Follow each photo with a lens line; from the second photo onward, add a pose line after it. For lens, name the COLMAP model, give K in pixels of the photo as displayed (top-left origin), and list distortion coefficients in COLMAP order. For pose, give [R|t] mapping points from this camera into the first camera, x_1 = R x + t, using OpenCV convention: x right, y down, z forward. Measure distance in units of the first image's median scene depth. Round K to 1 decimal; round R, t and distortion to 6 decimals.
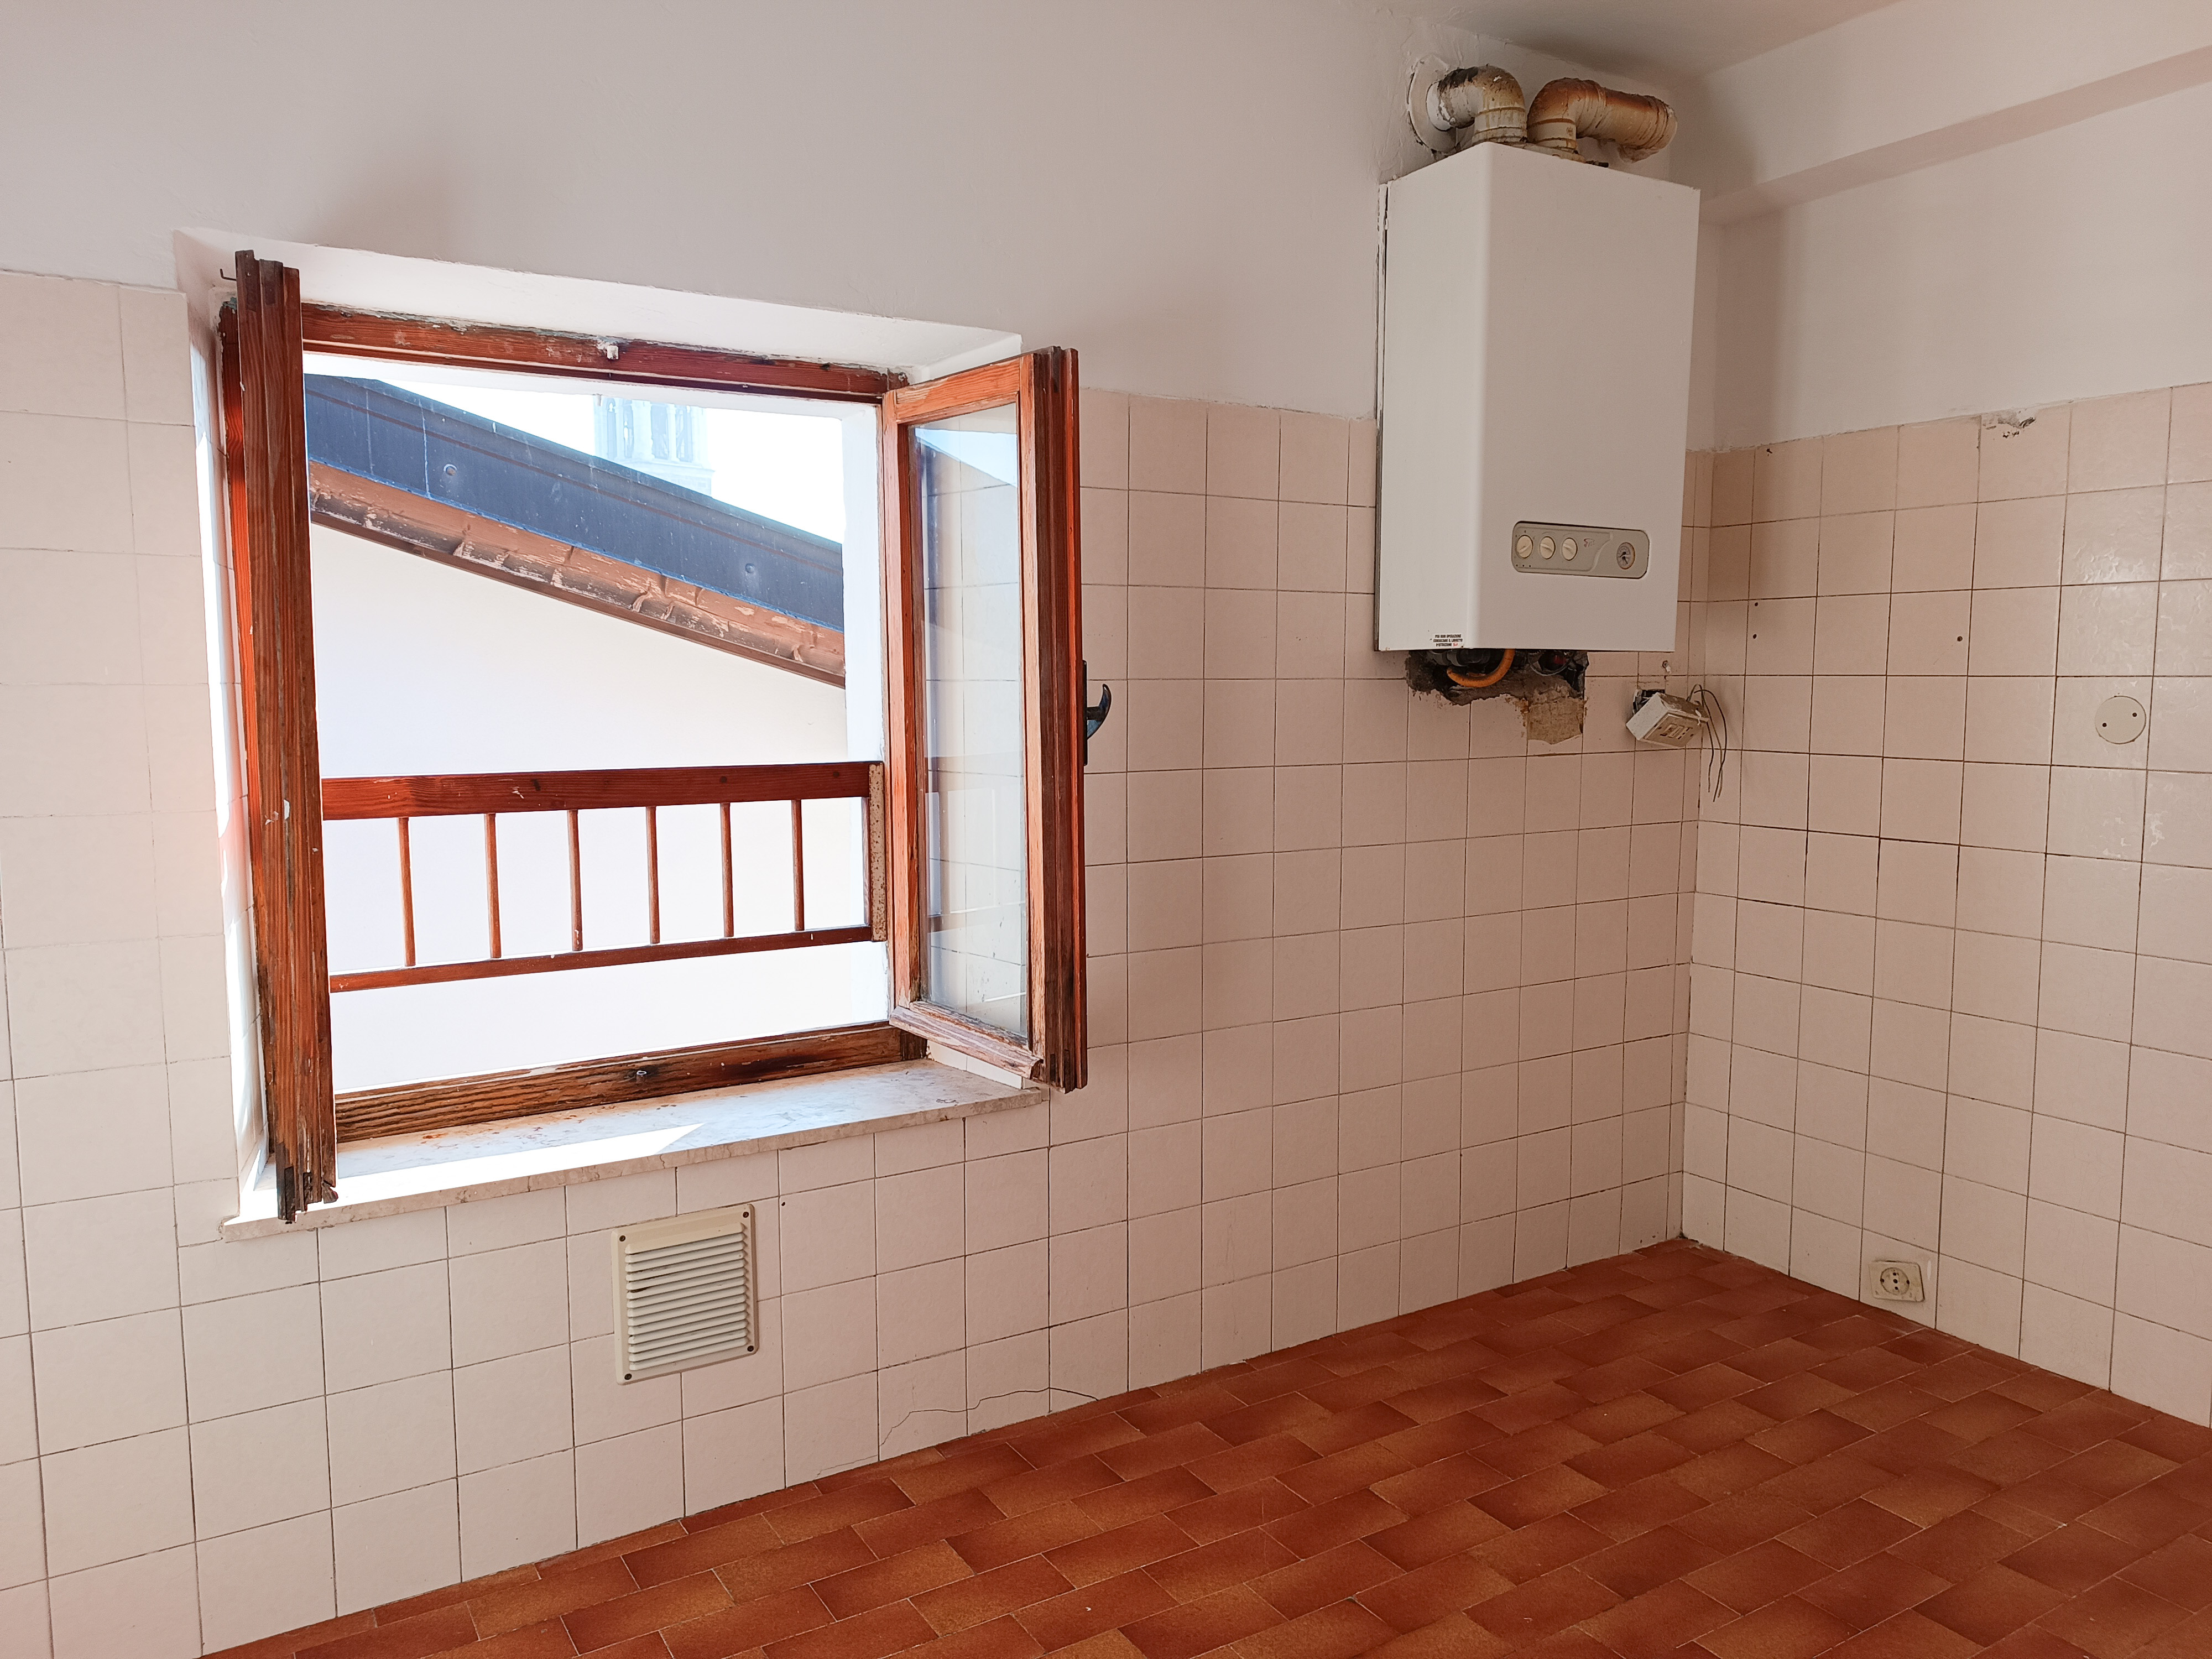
lens RADIAL K [[1580.2, 0, 1106.0], [0, 1580.2, 829.5], [0, 0, 1]] dist [0.001275, -0.000045]
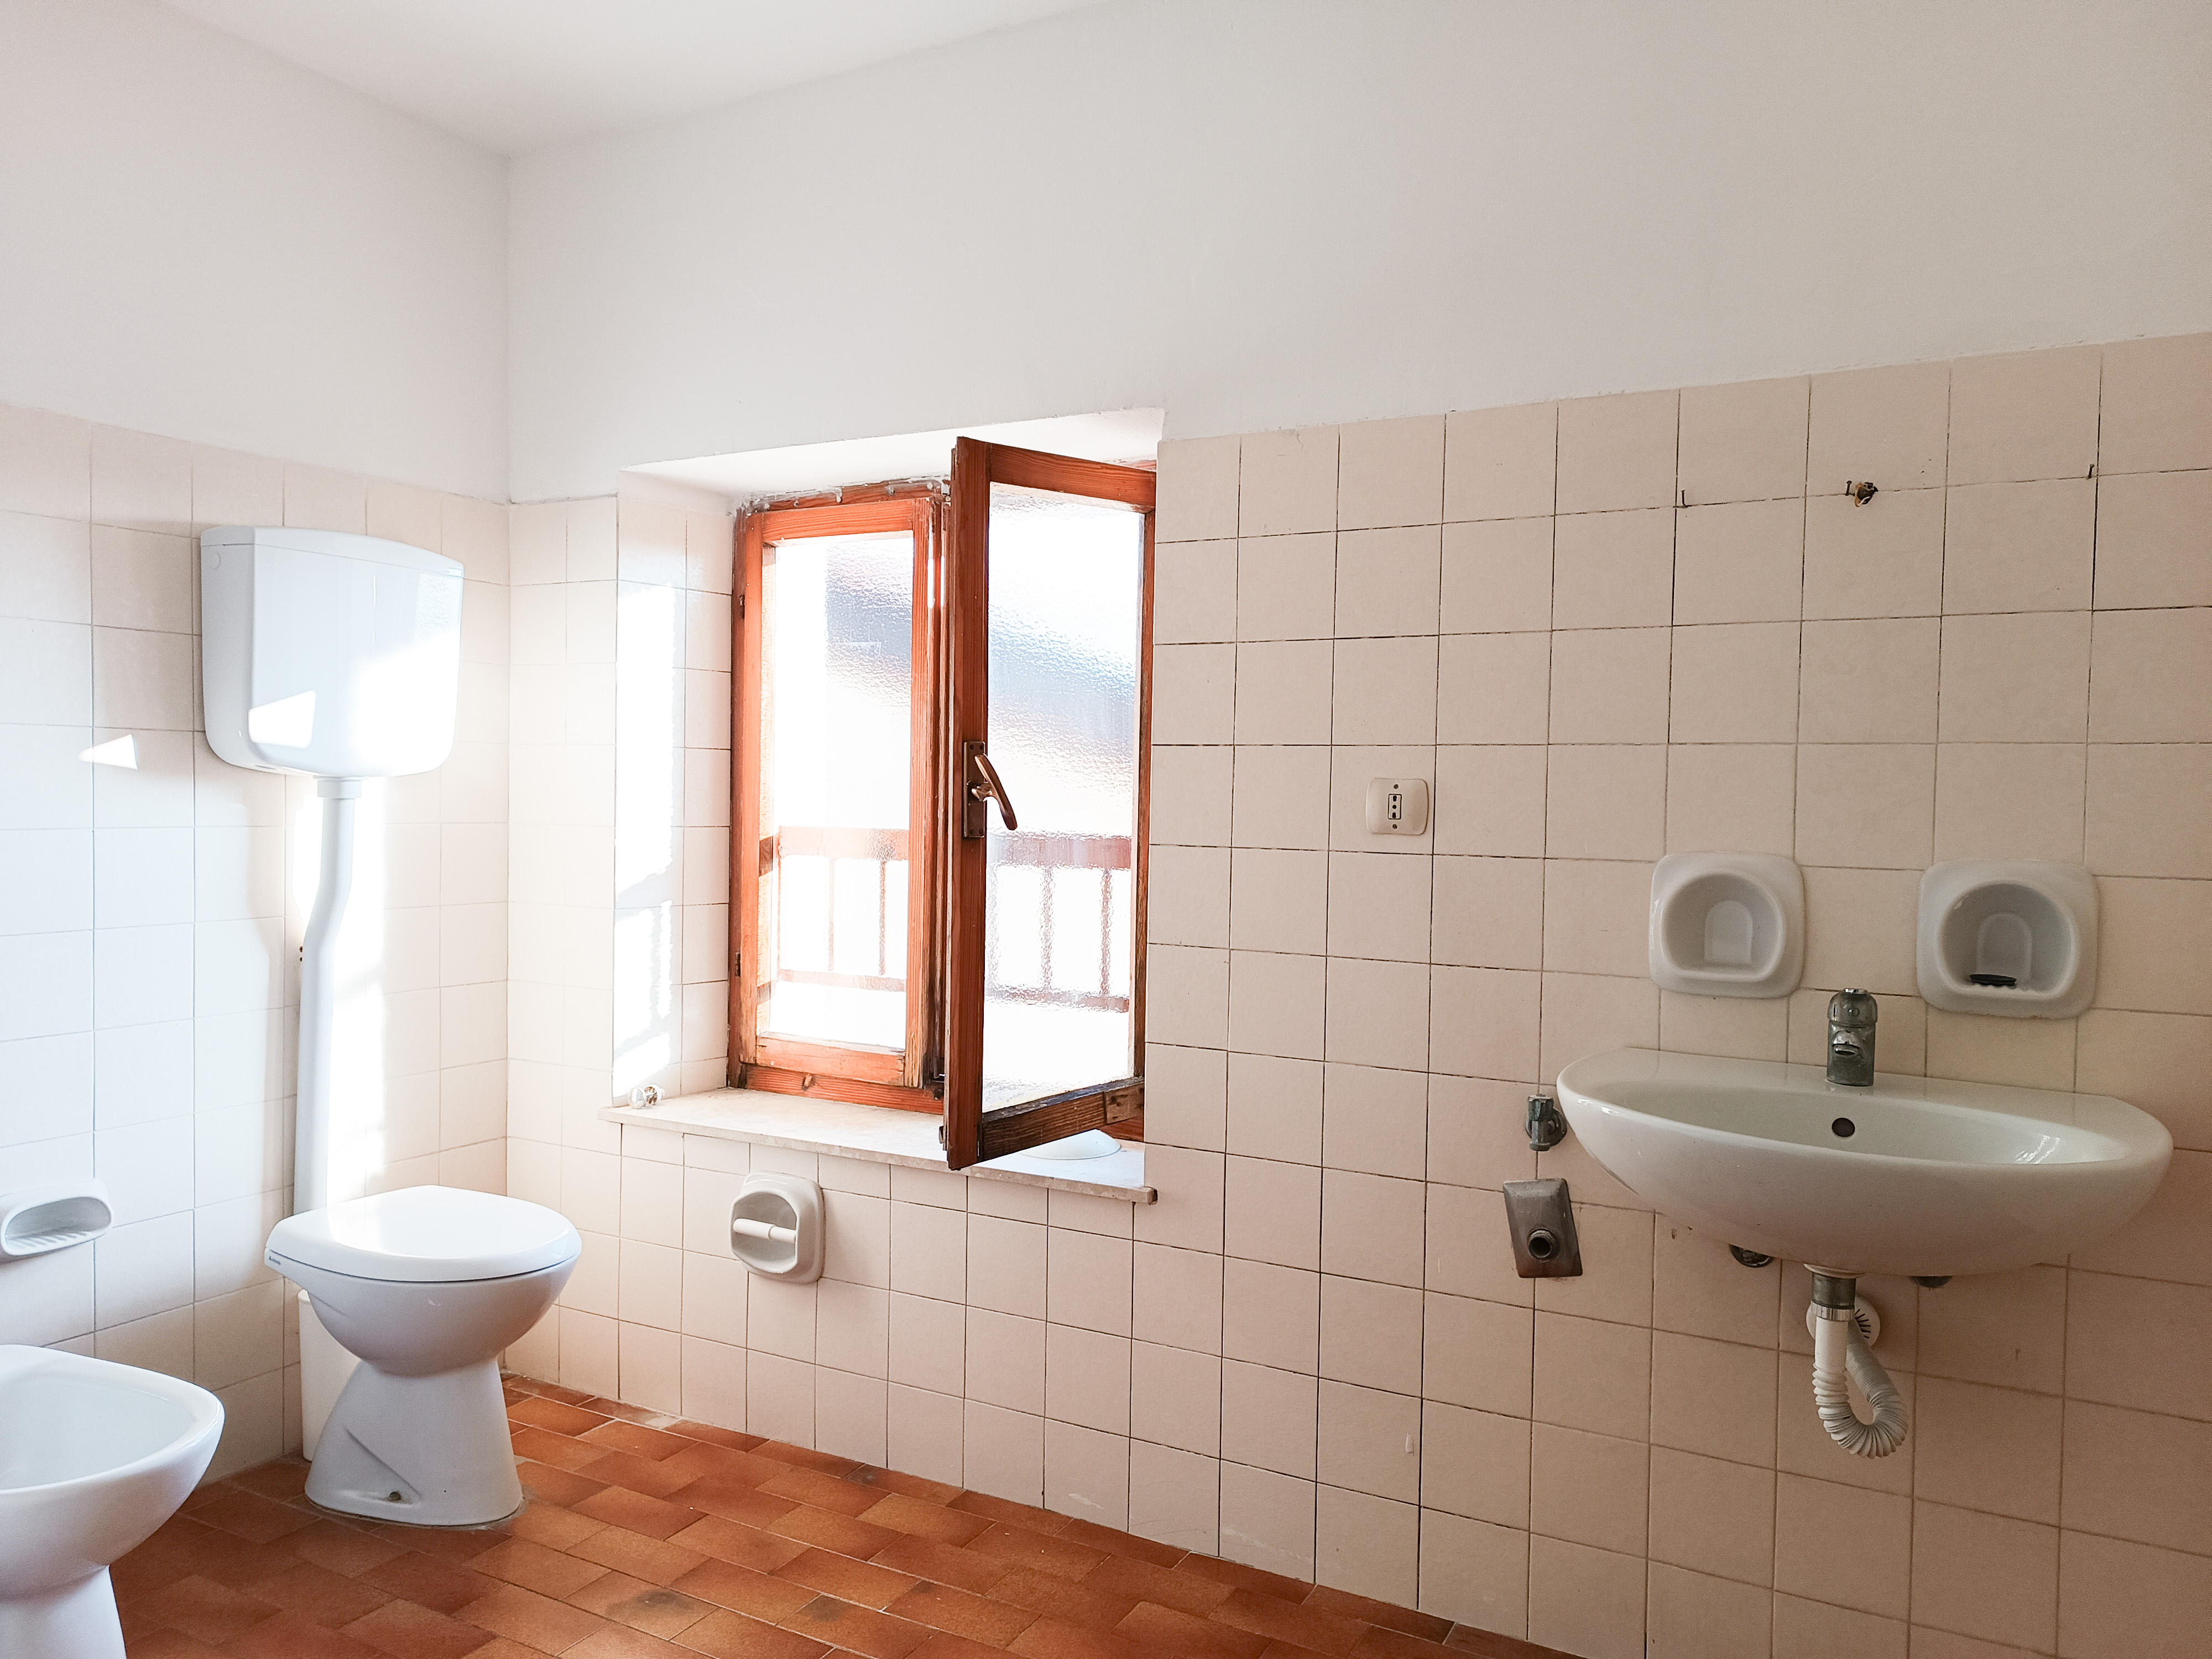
lens RADIAL K [[1580.2, 0, 1106.0], [0, 1580.2, 829.5], [0, 0, 1]] dist [0.001275, -0.000045]
pose [[0.495051, 0.047479, -0.867566, 0.684673], [-0.096857, 0.995298, -0.000800, -0.042437], [0.863448, 0.084426, 0.497322, 0.441260]]
